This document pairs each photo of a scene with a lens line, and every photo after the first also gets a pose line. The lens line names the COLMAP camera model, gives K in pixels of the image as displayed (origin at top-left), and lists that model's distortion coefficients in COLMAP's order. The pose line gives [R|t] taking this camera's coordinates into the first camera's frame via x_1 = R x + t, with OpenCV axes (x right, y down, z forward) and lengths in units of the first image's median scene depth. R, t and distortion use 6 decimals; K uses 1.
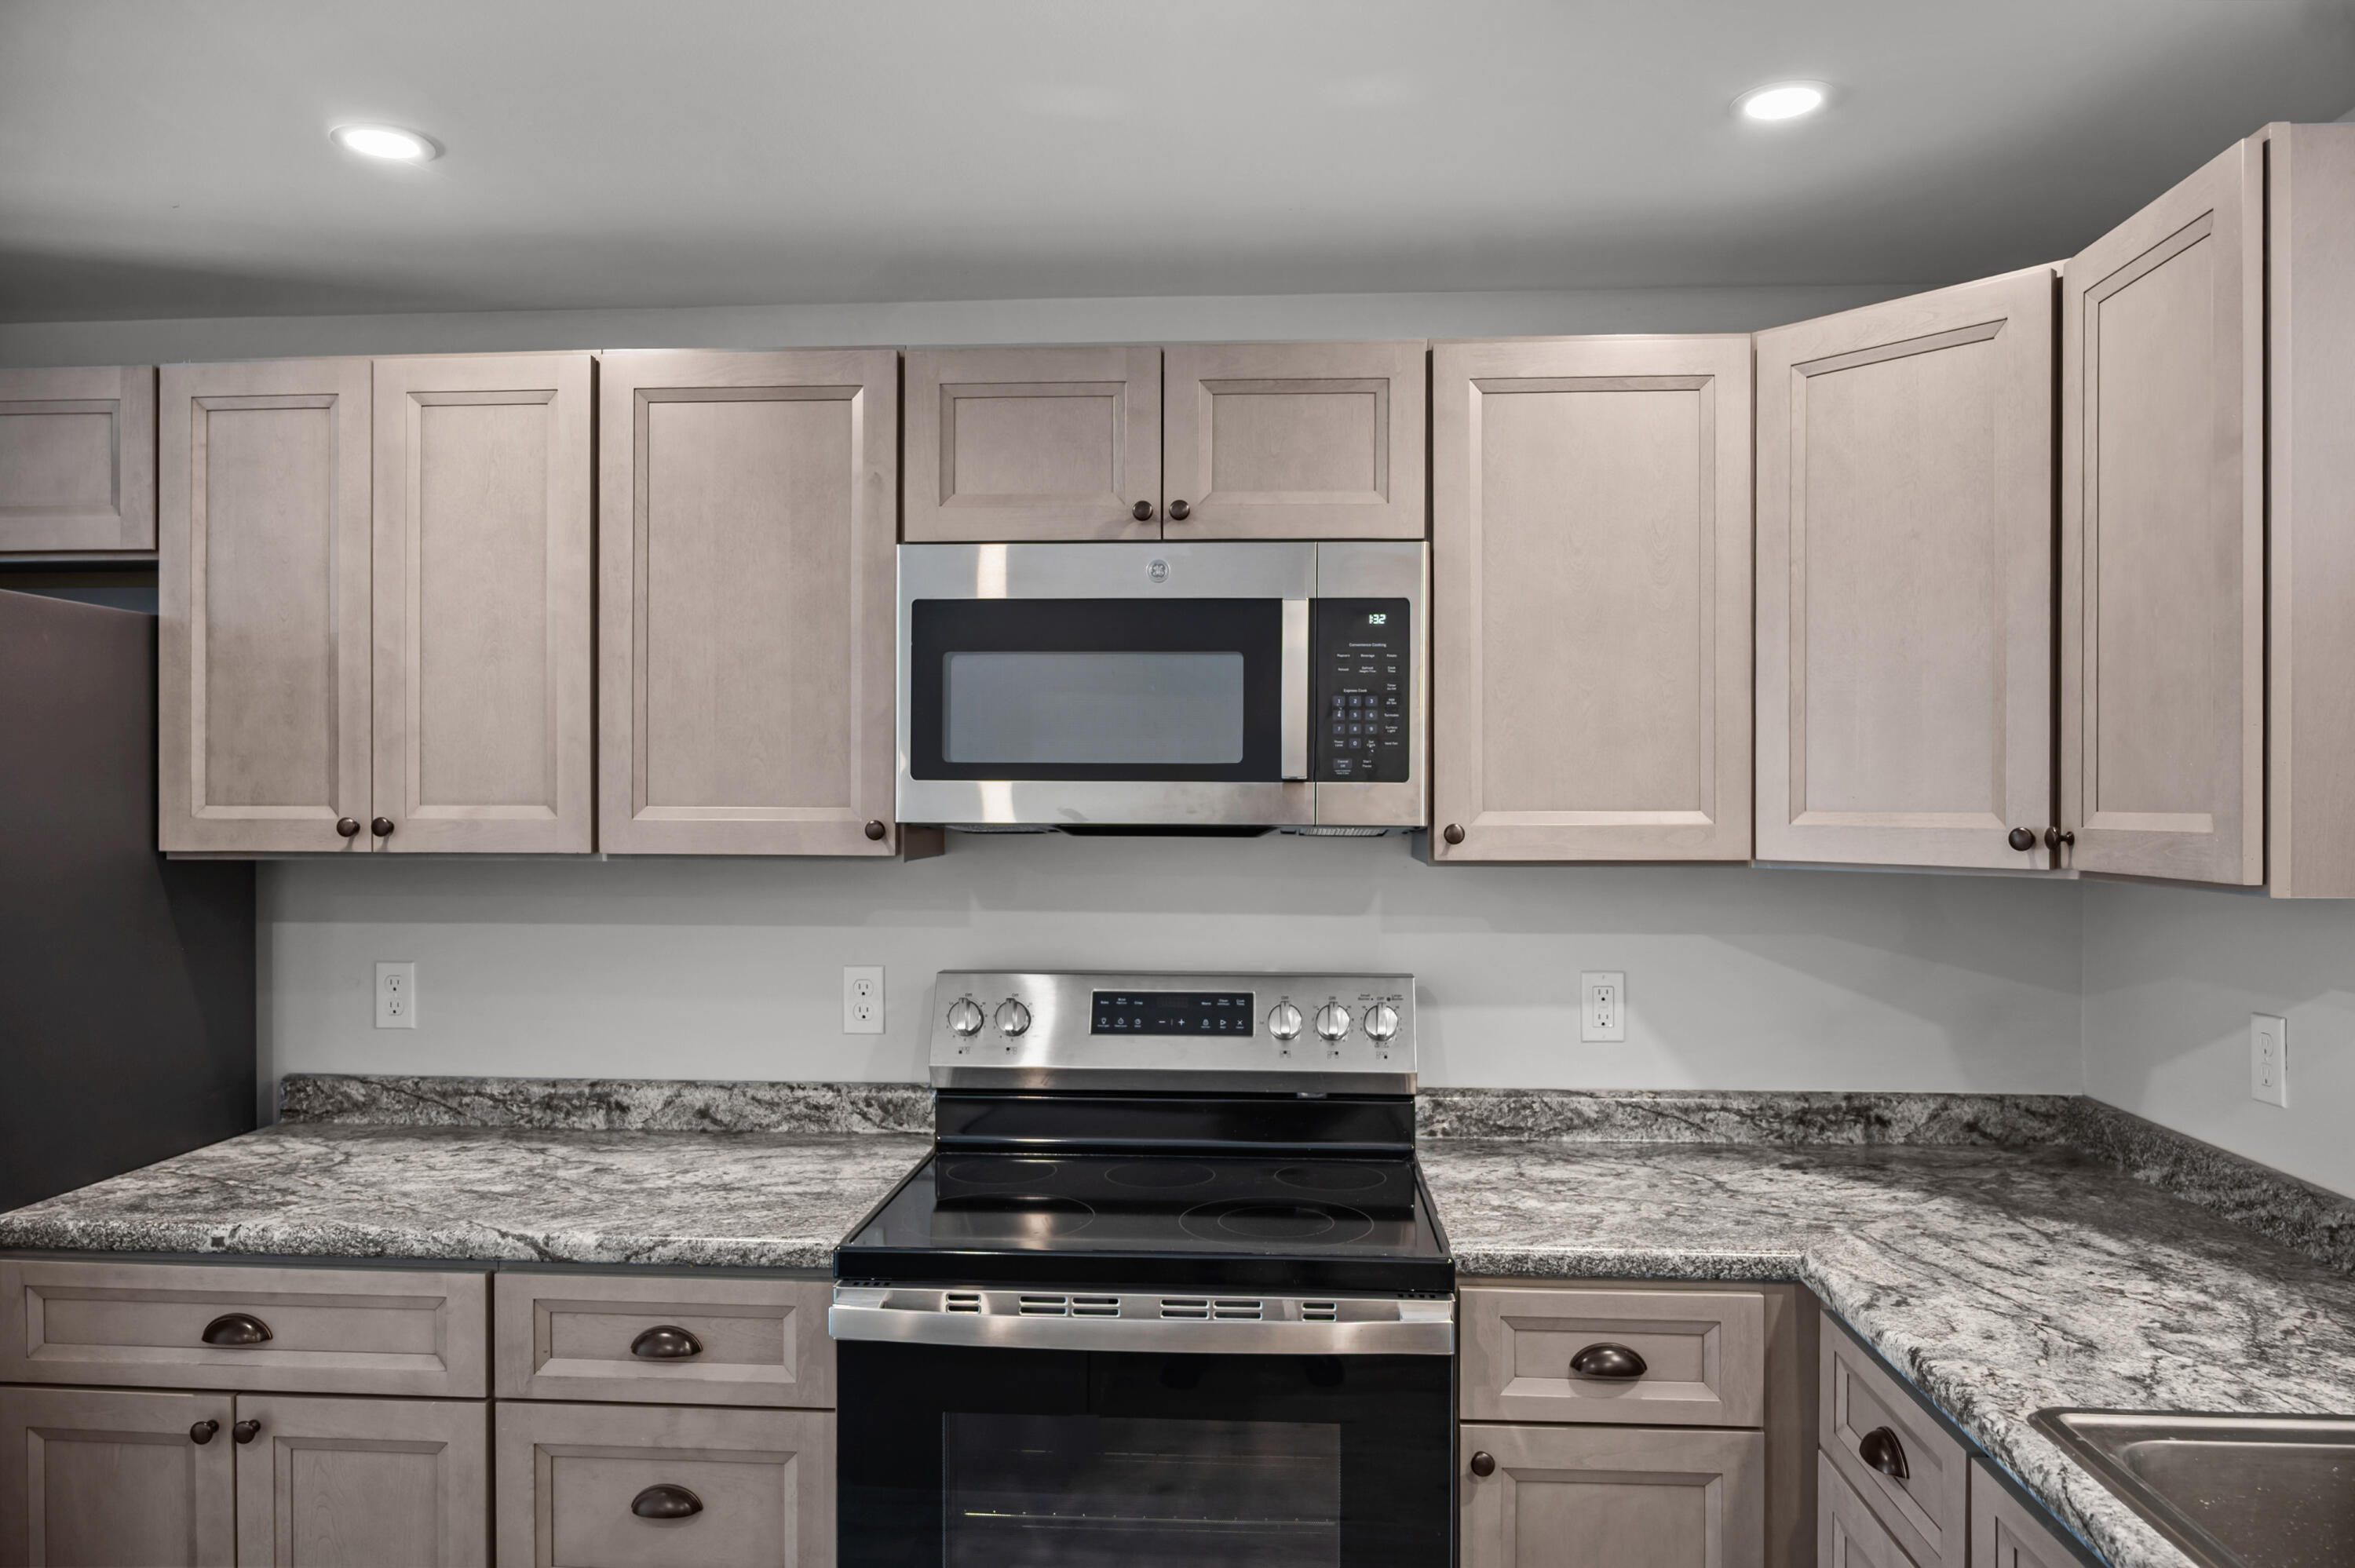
lens RADIAL K [[1566.0, 0, 1187.3], [0, 1566.0, 806.8], [0, 0, 1]] dist [-0.006186, 0.000438]
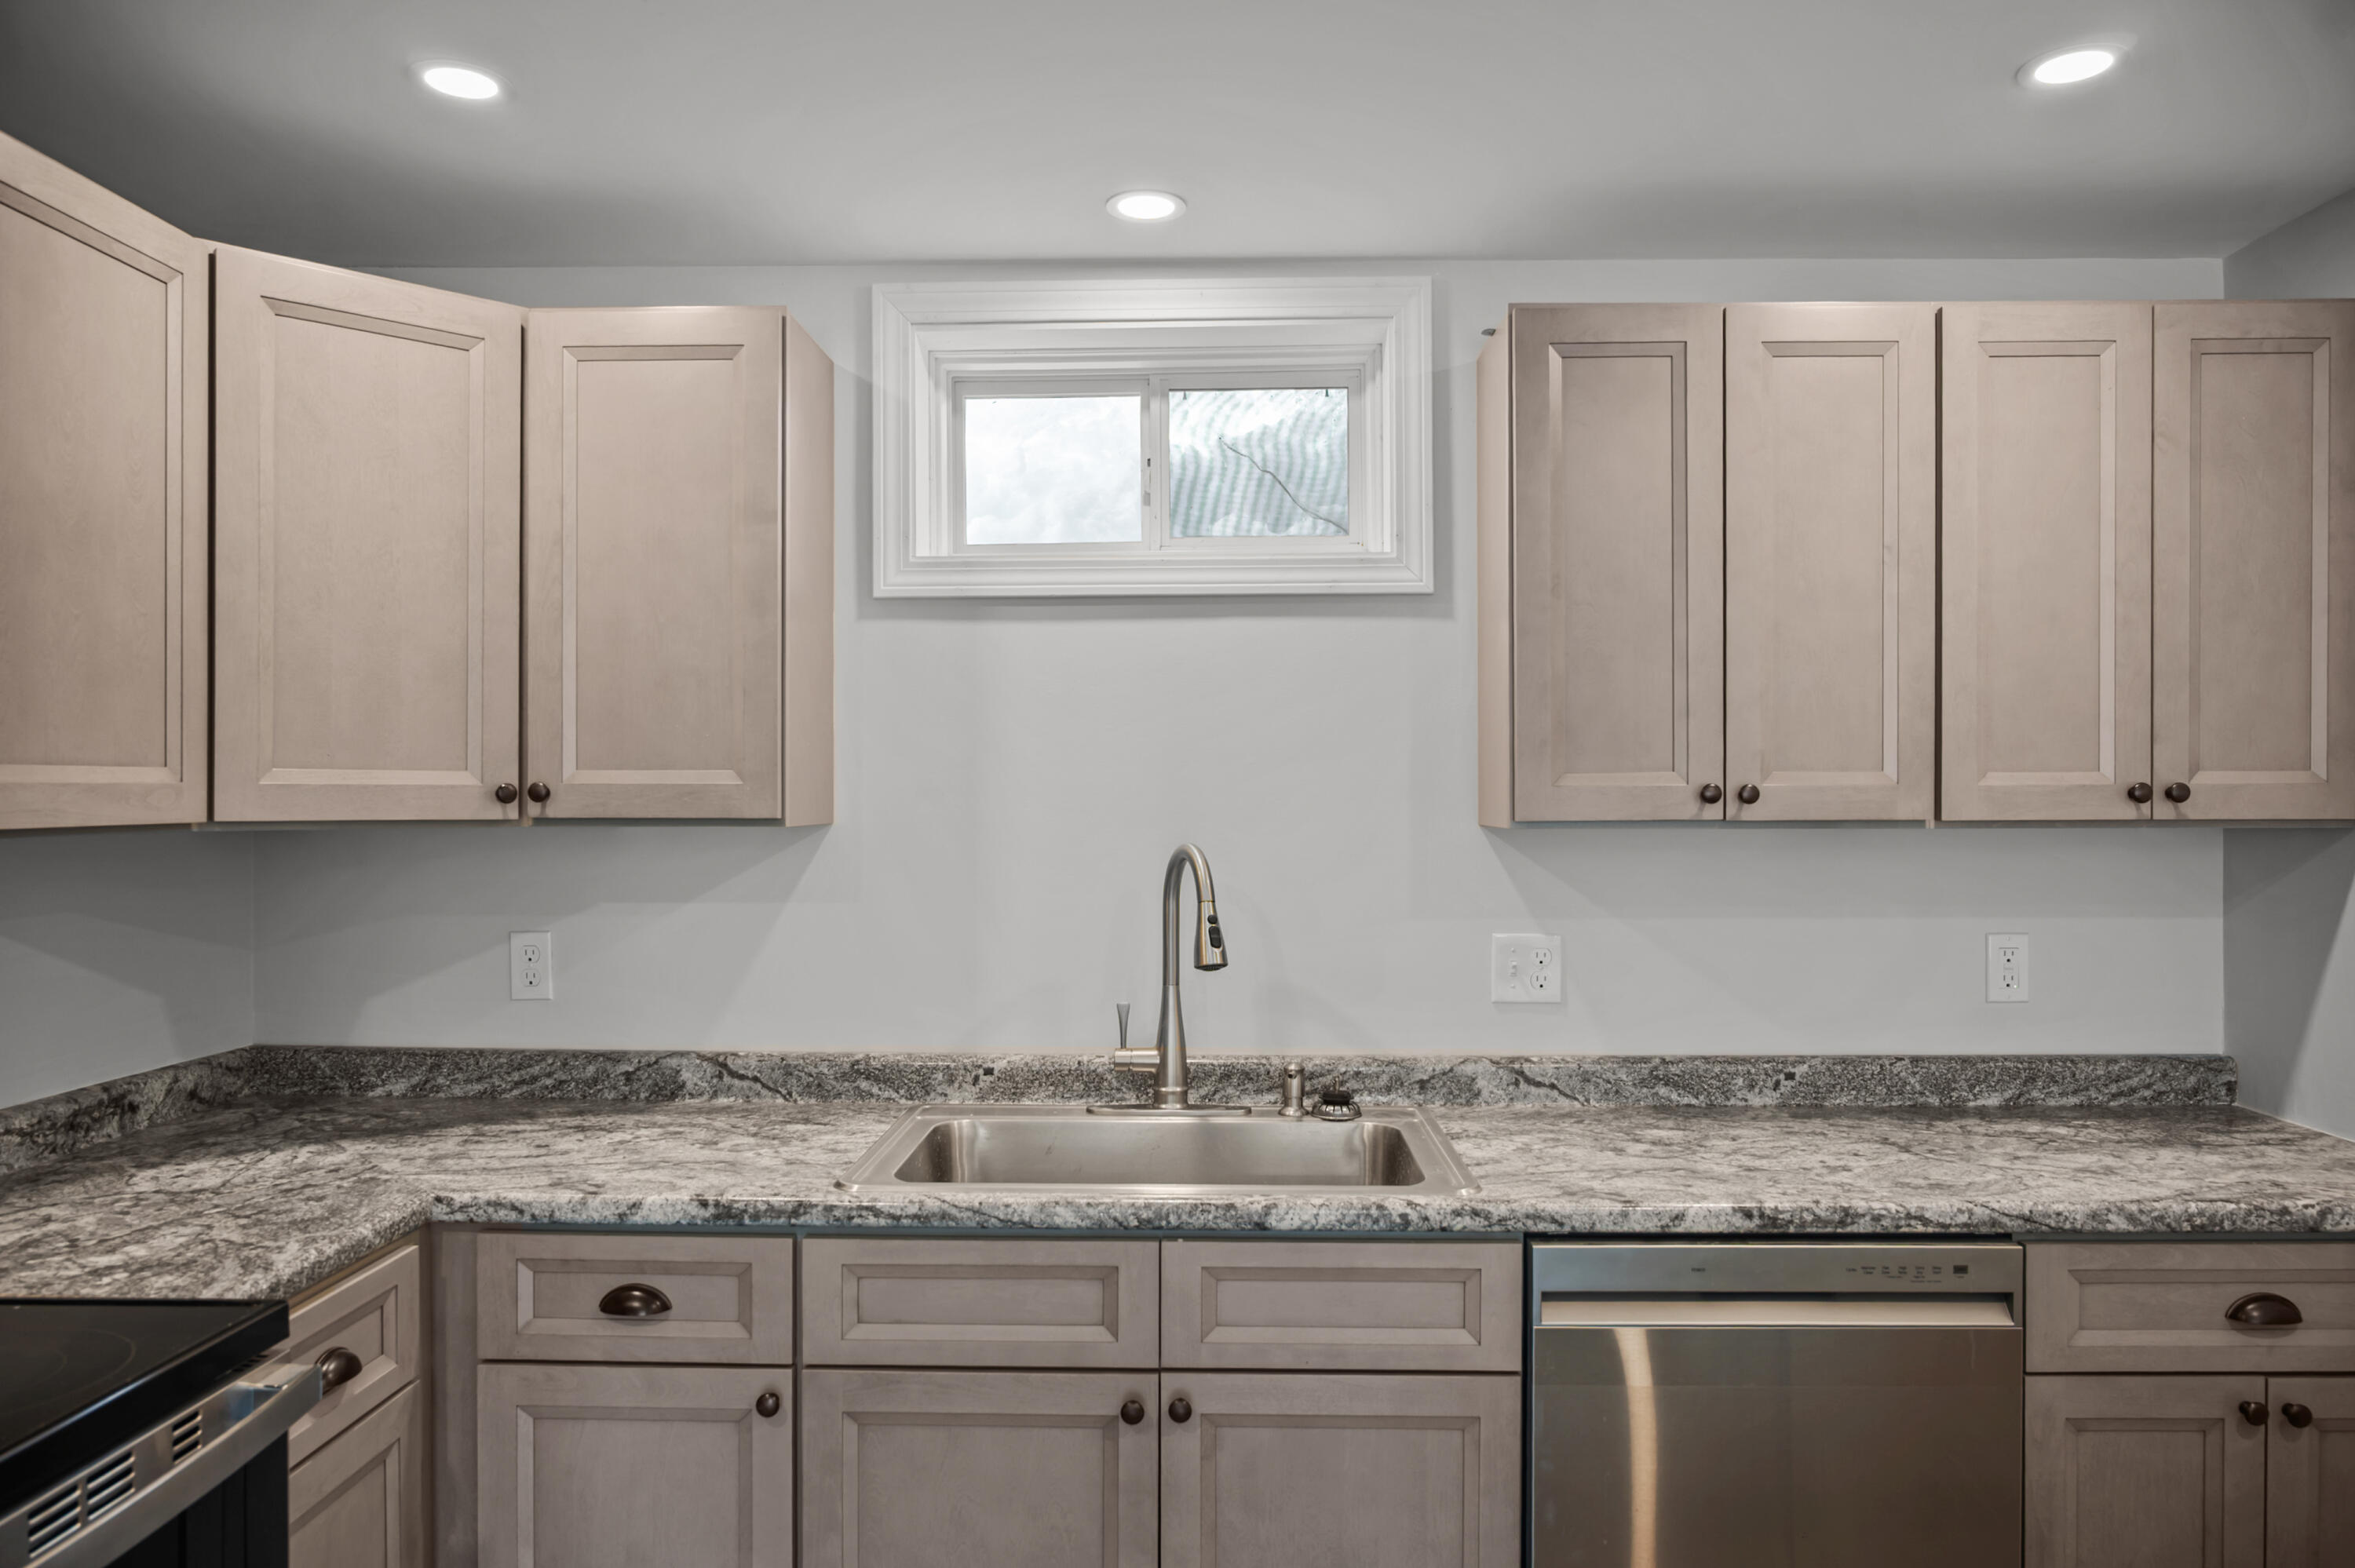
lens RADIAL K [[1566.0, 0, 1187.3], [0, 1566.0, 806.8], [0, 0, 1]] dist [-0.006186, 0.000438]
pose [[-0.049246, -0.007719, 0.998757, -0.509102], [0.001534, 0.999968, 0.007804, 0.017304], [-0.998785, 0.001916, -0.049233, 0.425122]]
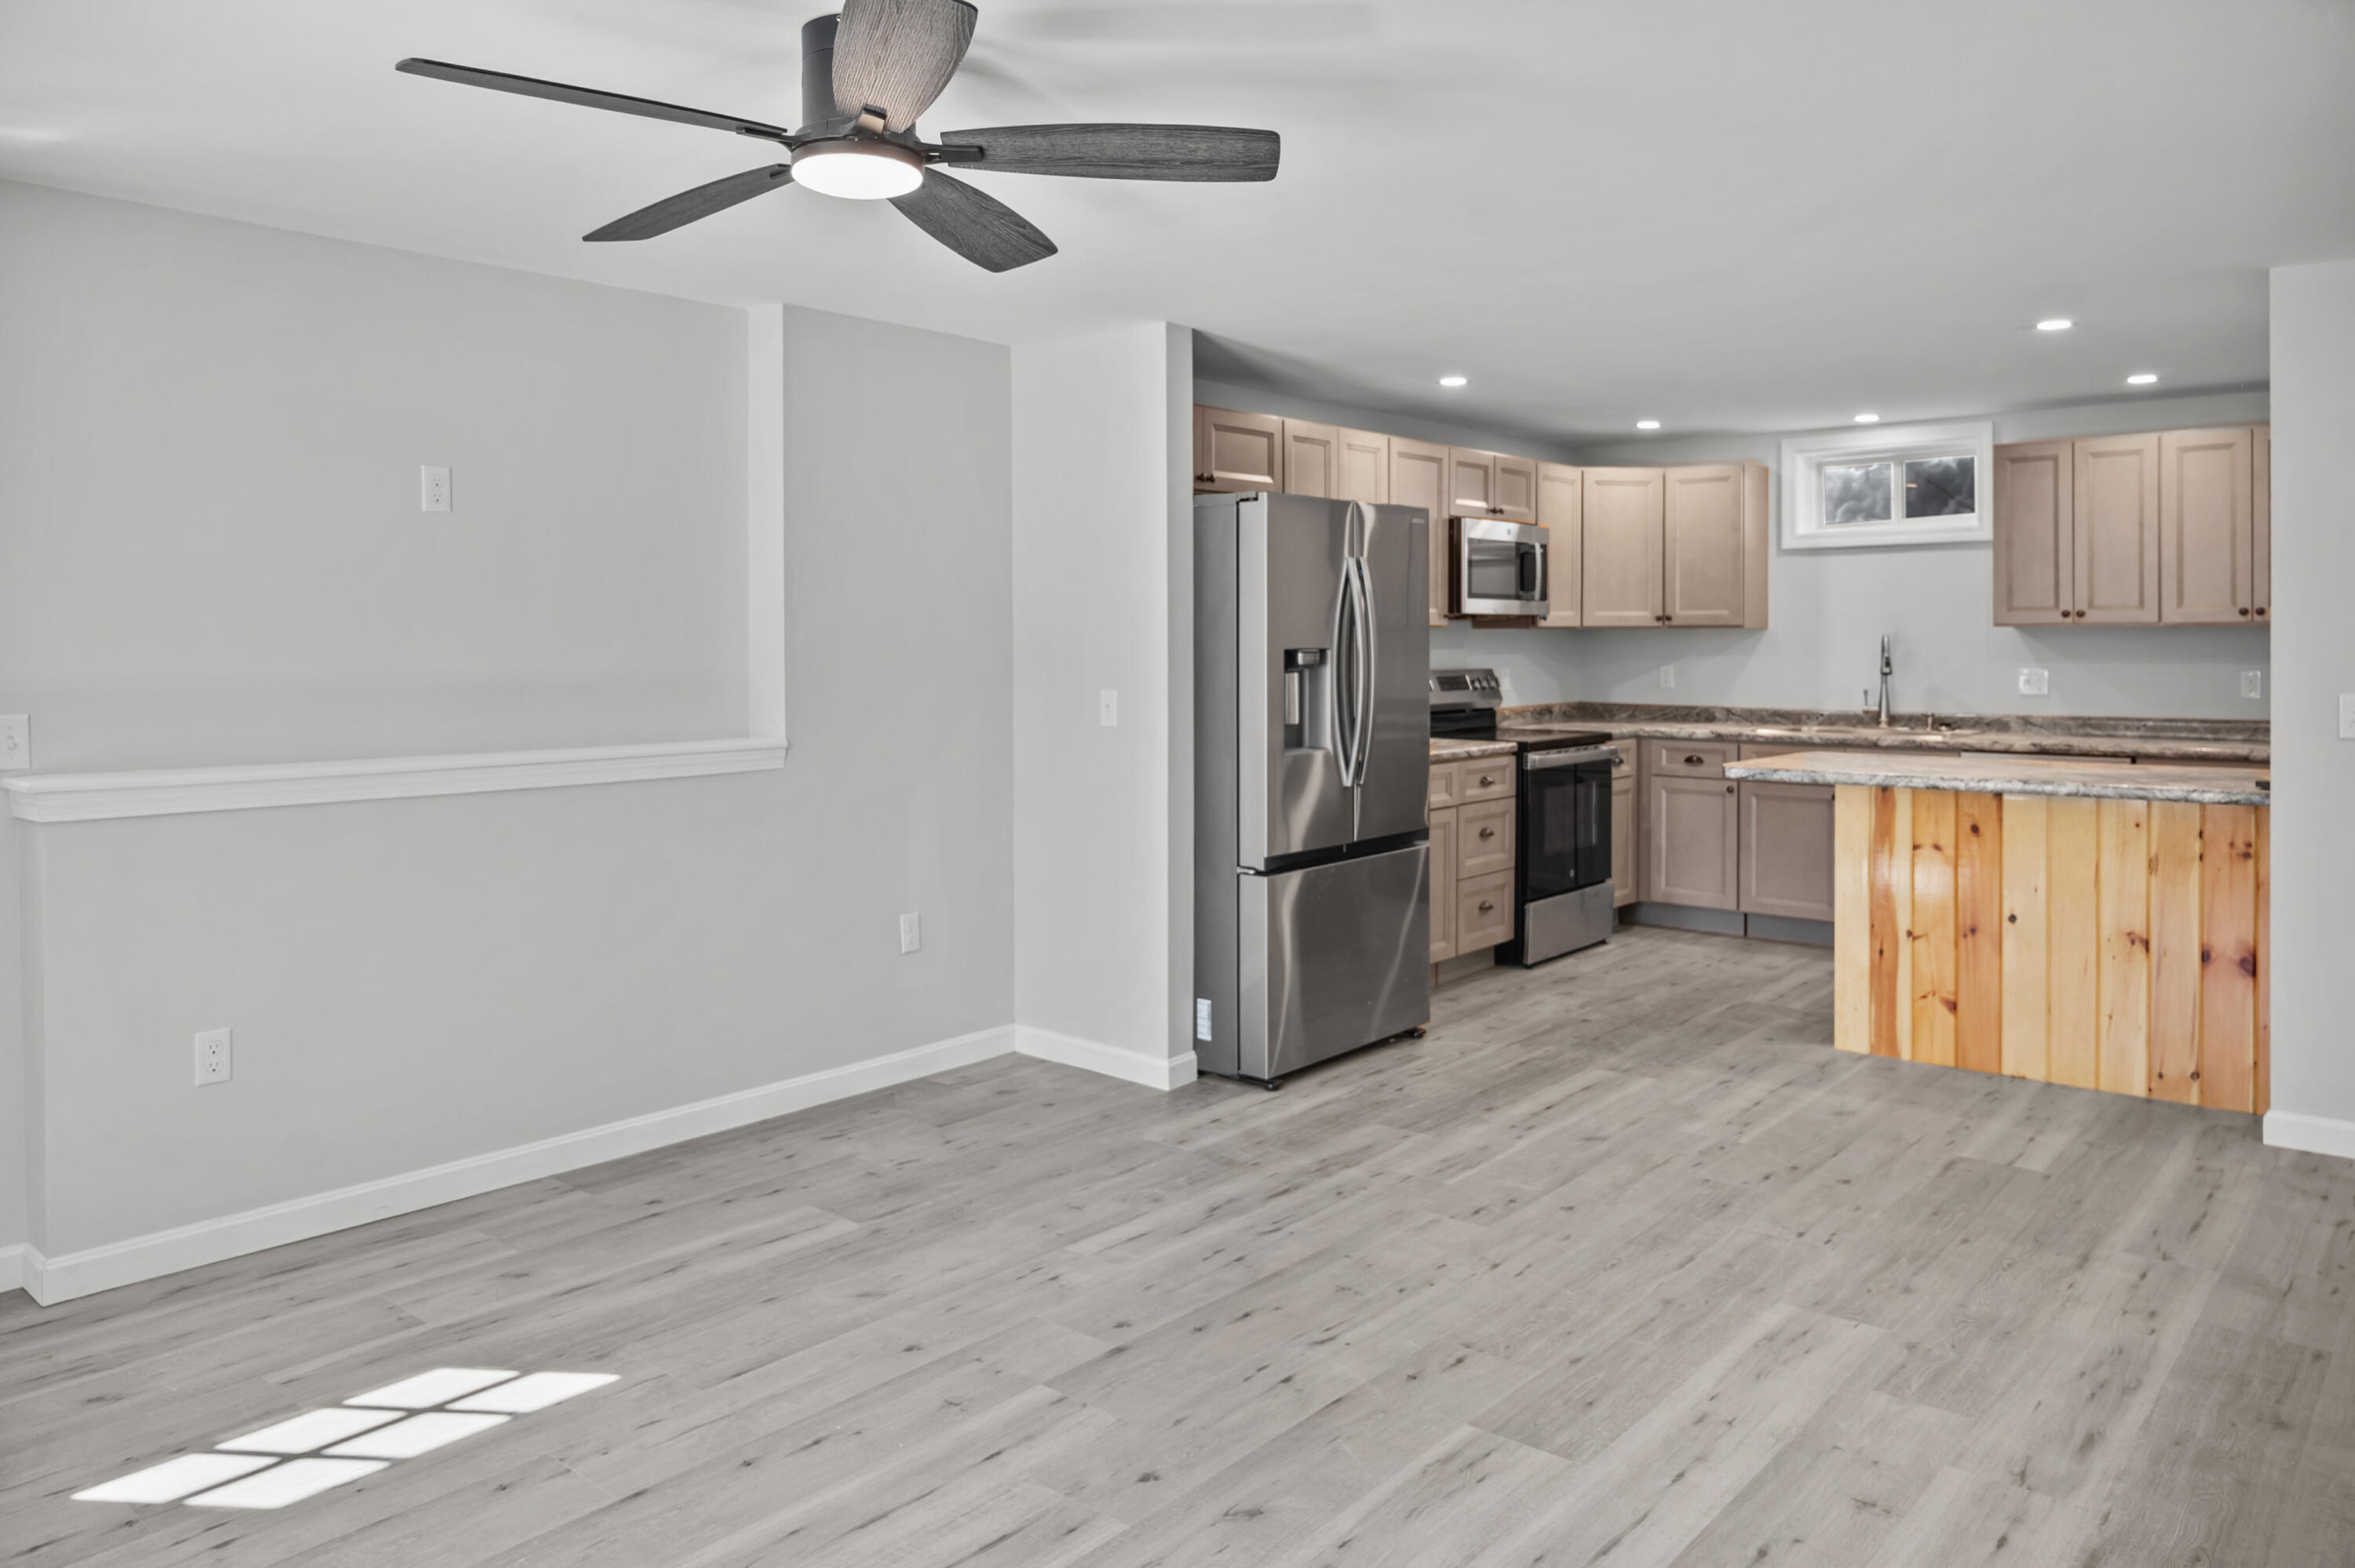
lens RADIAL K [[1597.0, 0, 1179.1], [0, 1597.0, 653.7], [0, 0, 1]] dist [-0.003991, -0.000773]
pose [[0.602922, -0.012827, 0.797697, -2.553655], [0.005749, 0.999915, 0.011734, 0.043089], [-0.797779, -0.002489, 0.602945, -0.326827]]
